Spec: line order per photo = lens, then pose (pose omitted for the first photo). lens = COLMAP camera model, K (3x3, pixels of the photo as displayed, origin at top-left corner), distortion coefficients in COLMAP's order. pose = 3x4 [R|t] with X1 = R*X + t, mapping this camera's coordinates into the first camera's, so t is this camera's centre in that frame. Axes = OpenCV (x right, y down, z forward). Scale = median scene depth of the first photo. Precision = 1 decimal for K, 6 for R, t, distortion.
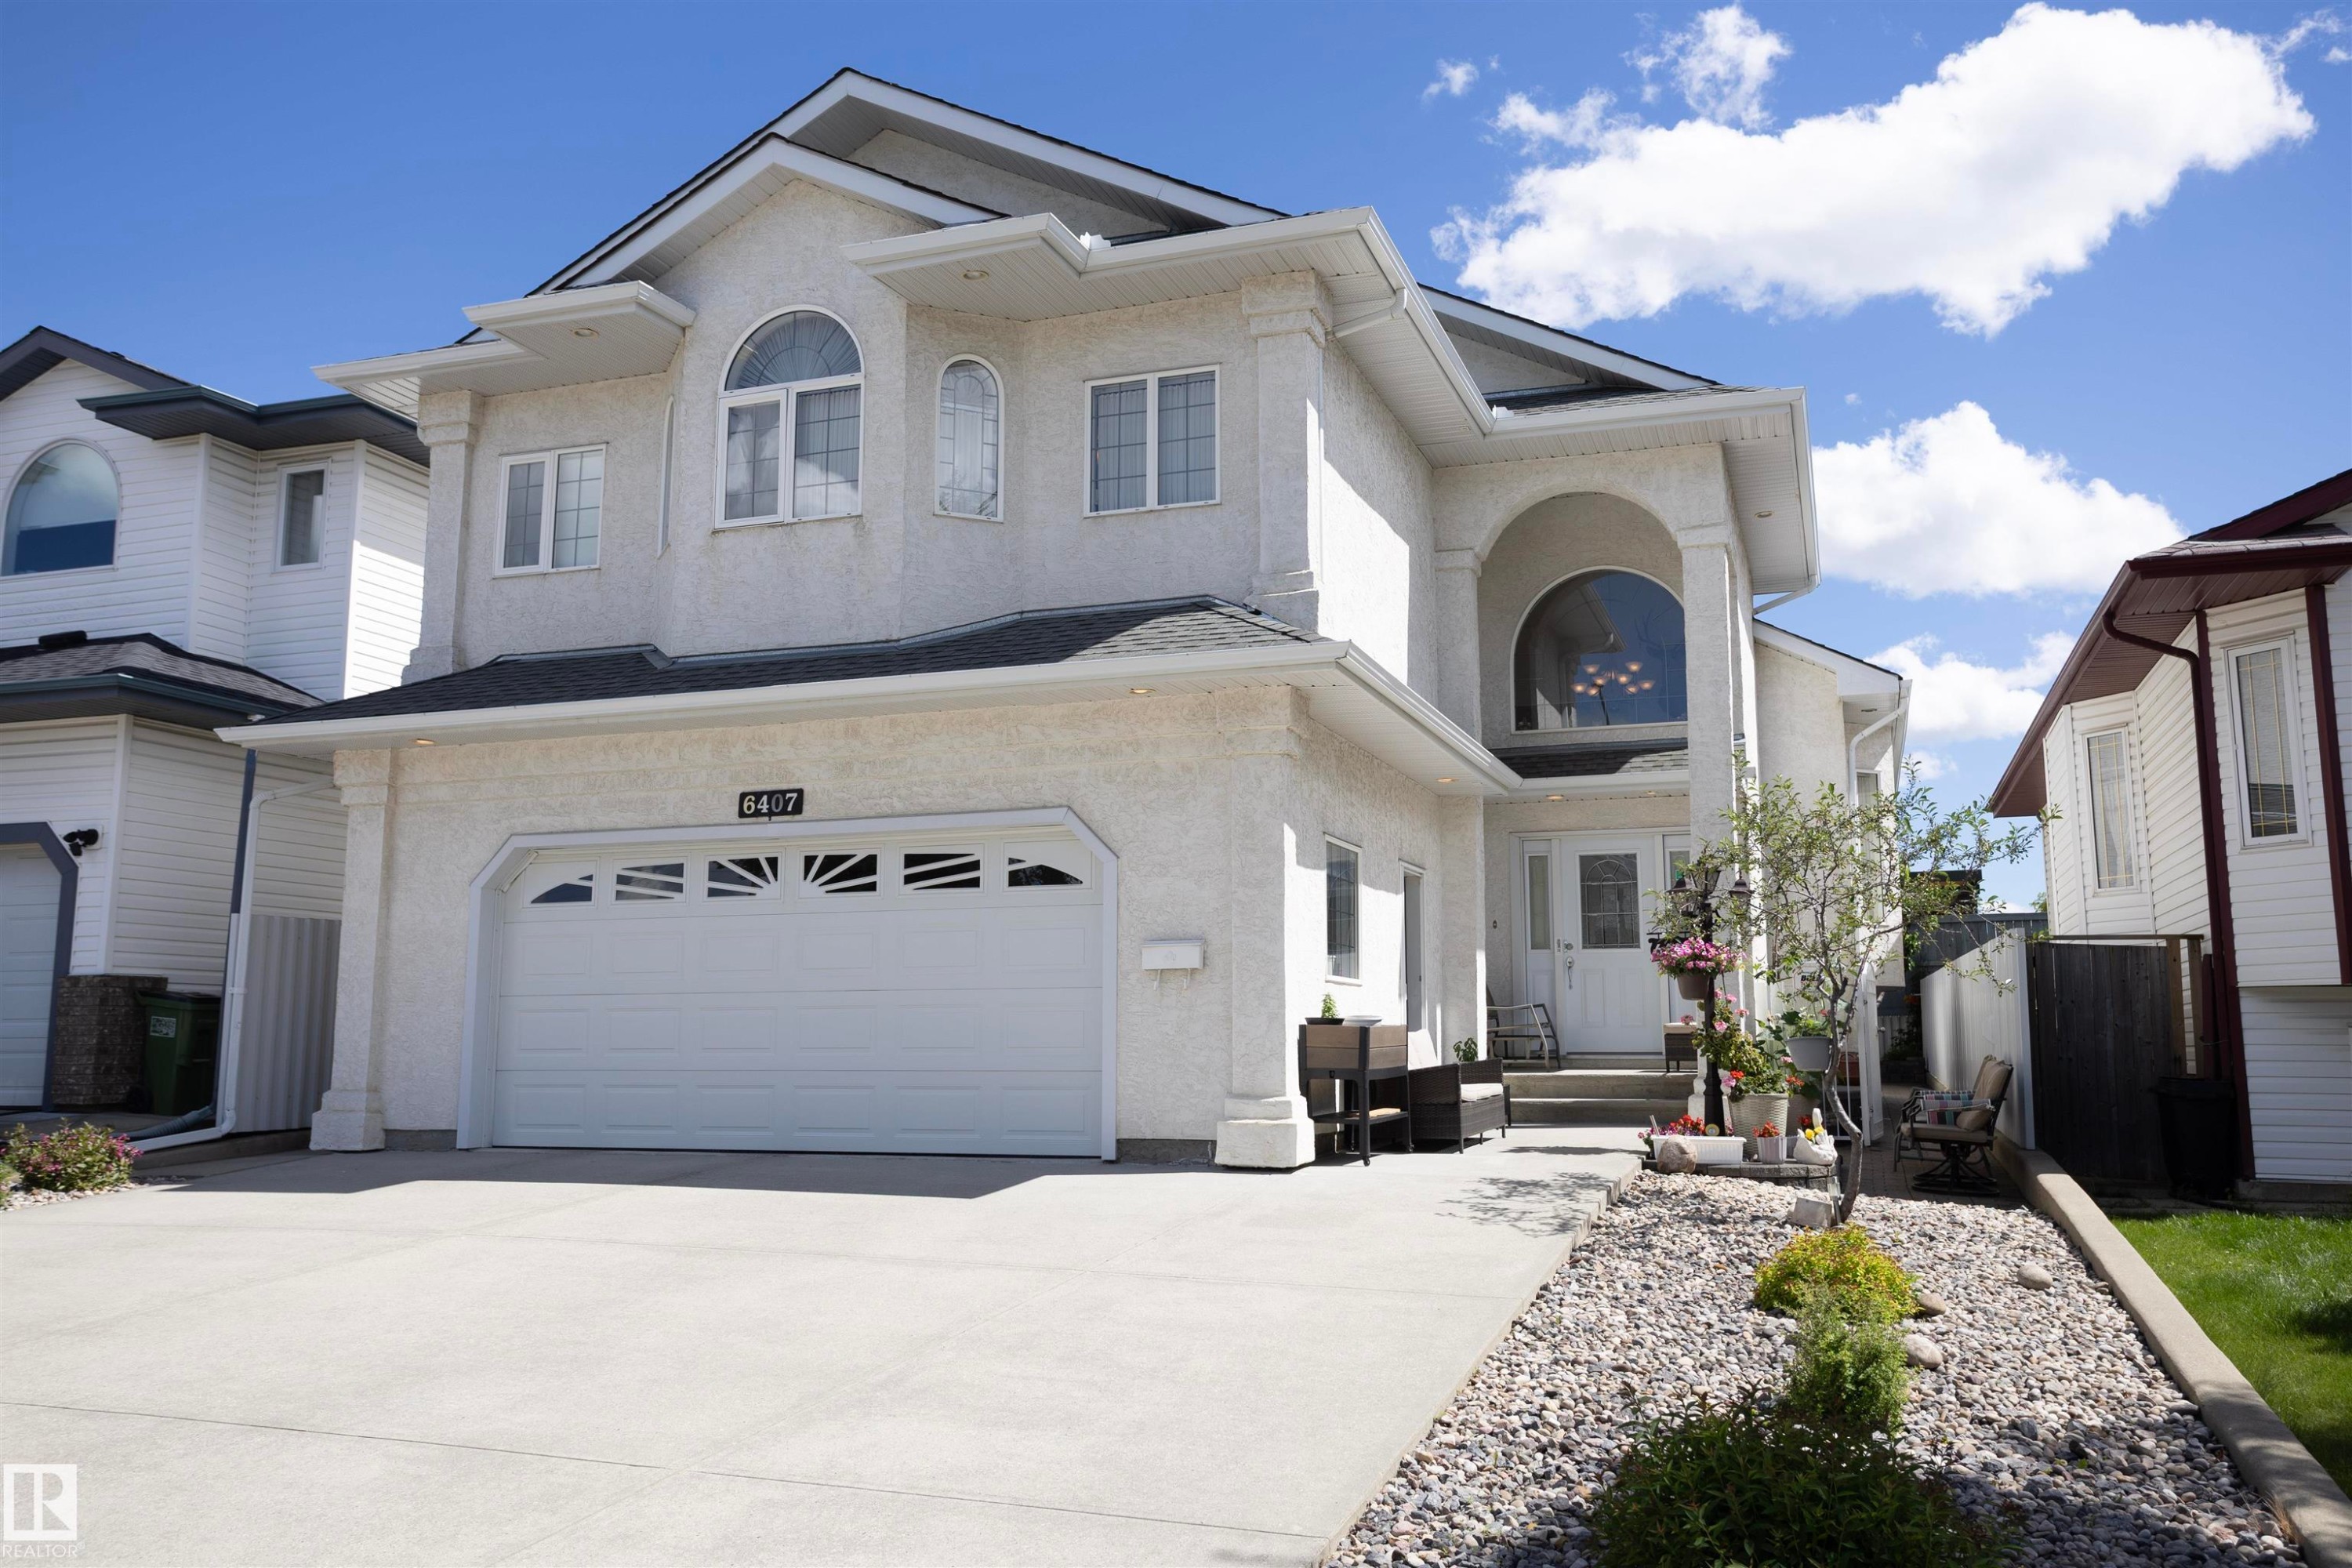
lens RADIAL K [[1844.9, 0, 1172.2], [0, 1844.9, 759.6], [0, 0, 1]] dist [0.000305, 0.048324]
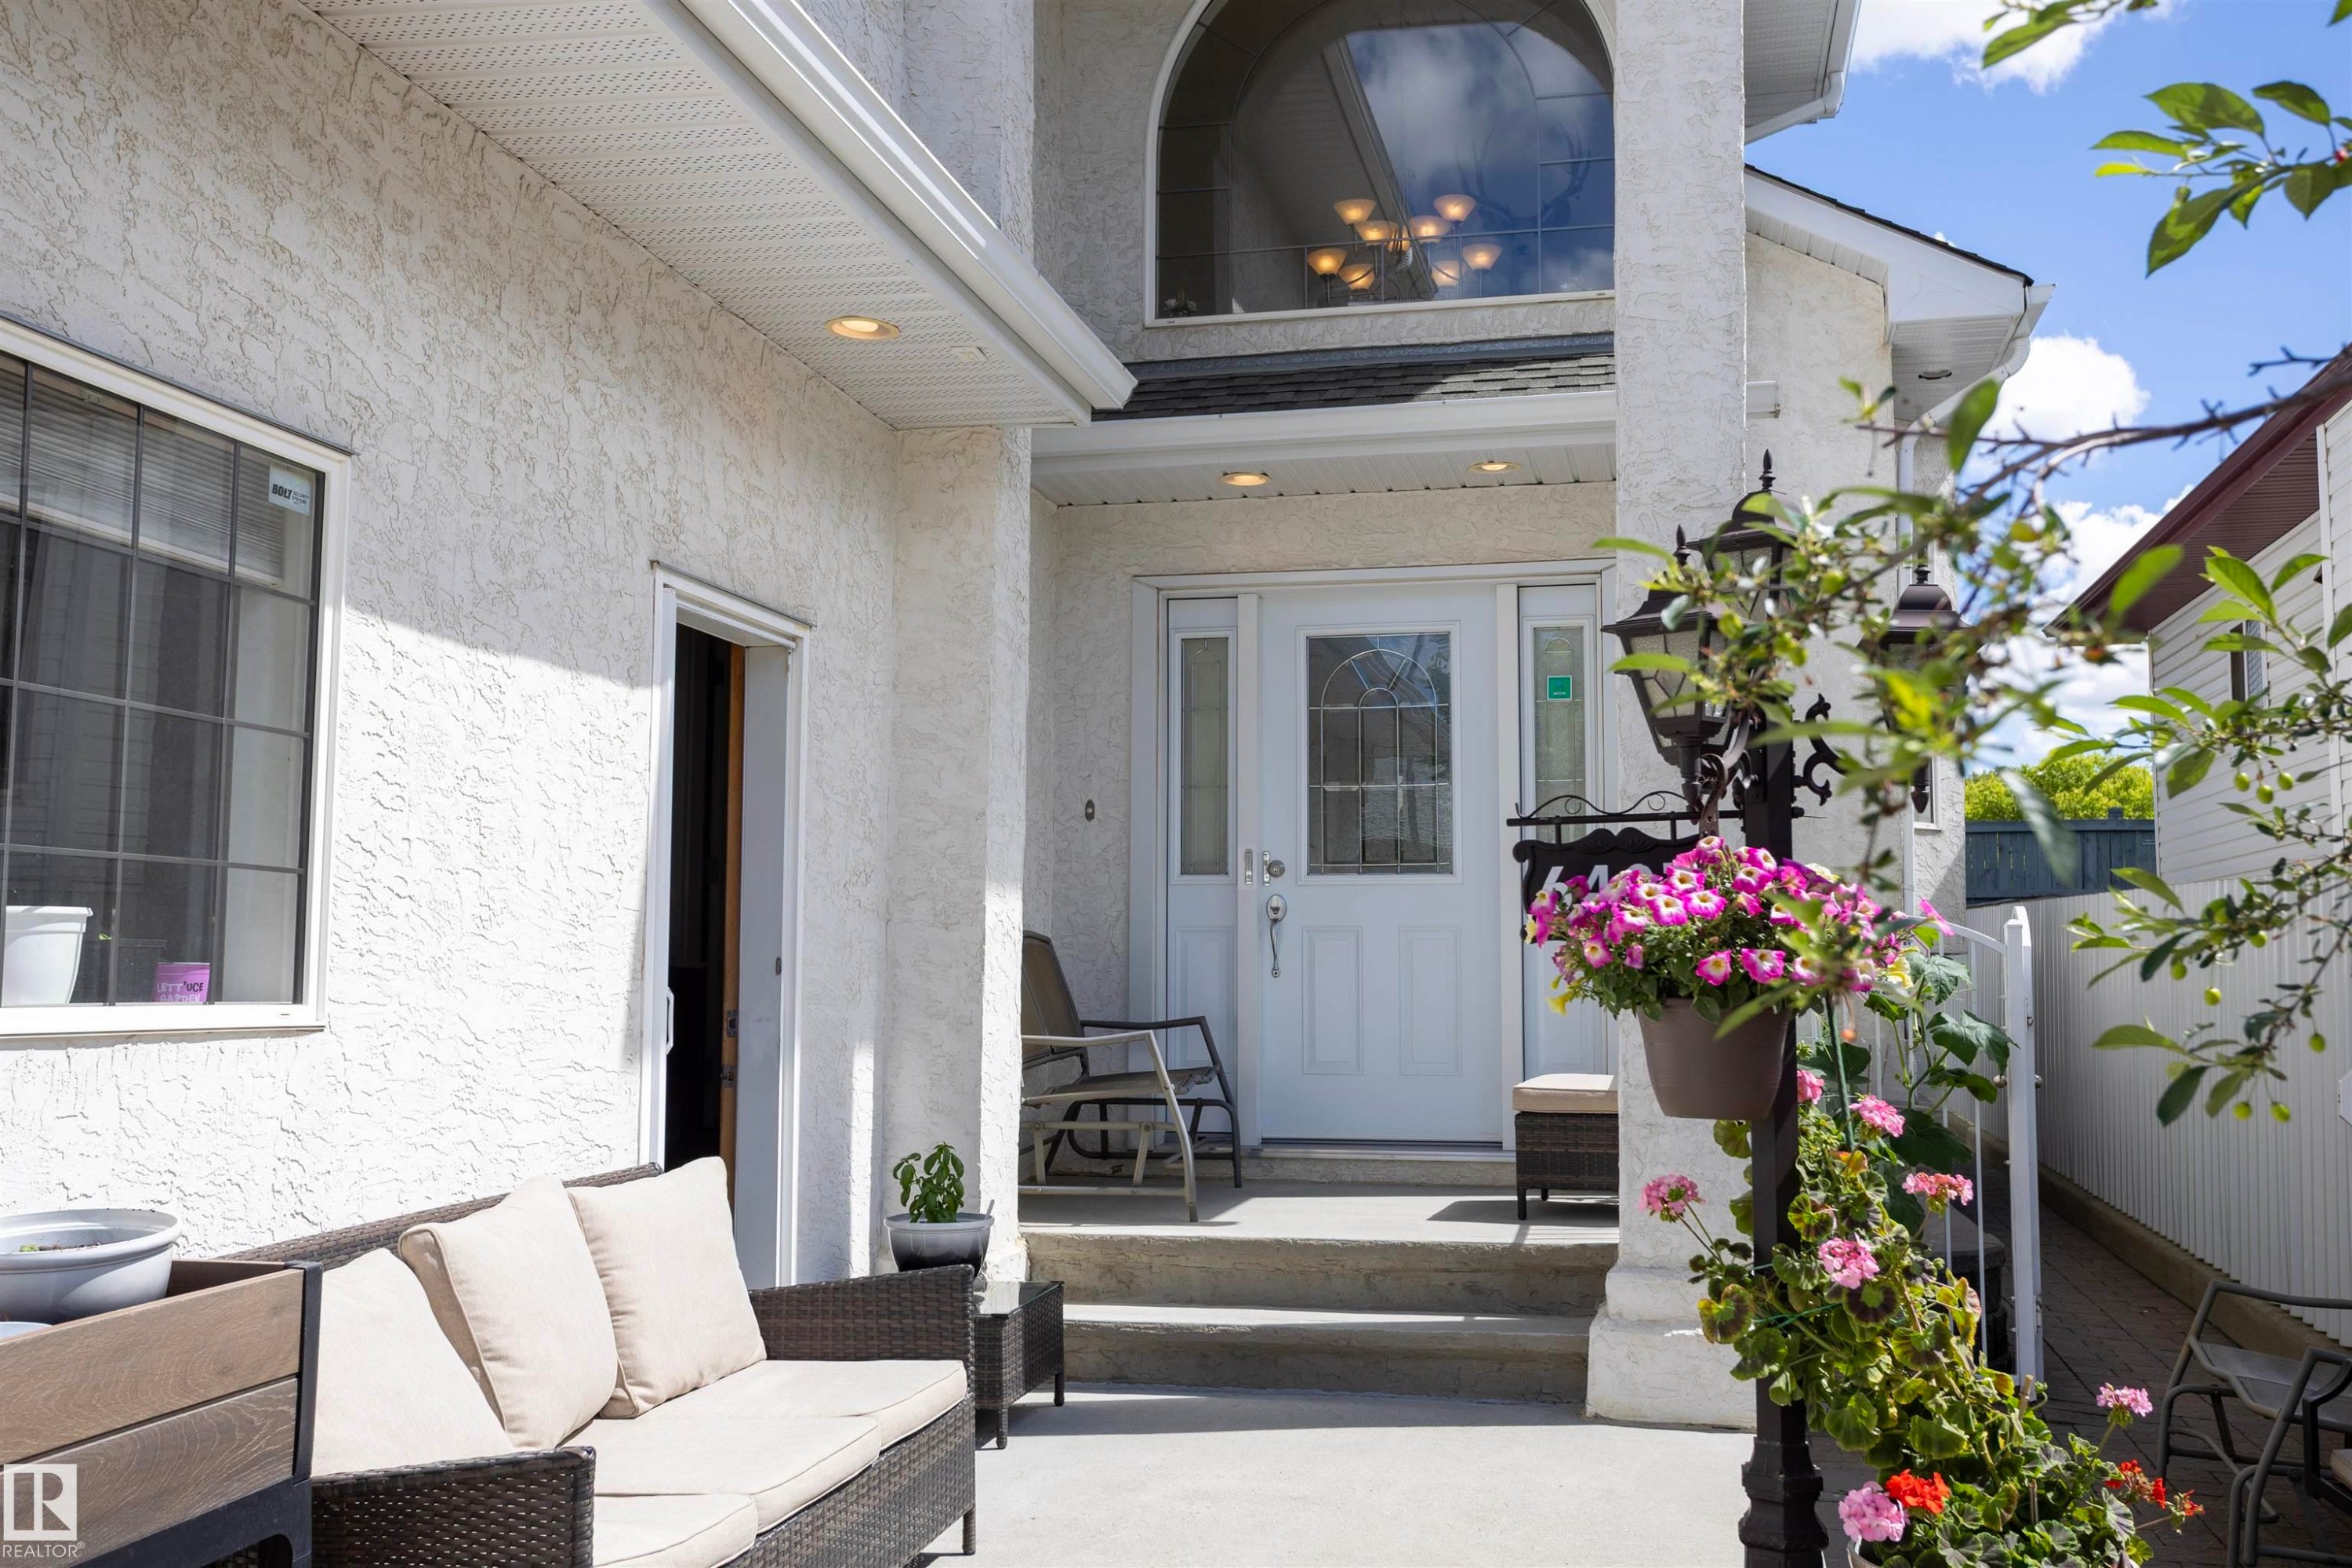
lens RADIAL K [[1824.8, 0, 1220.1], [0, 1824.8, 782.0], [0, 0, 1]] dist [-0.006441, 0.046786]
pose [[0.991311, 0.014829, 0.130702, 0.153903], [-0.022090, 0.998282, 0.054277, 0.062592], [-0.129672, -0.056693, 0.989935, 0.623747]]
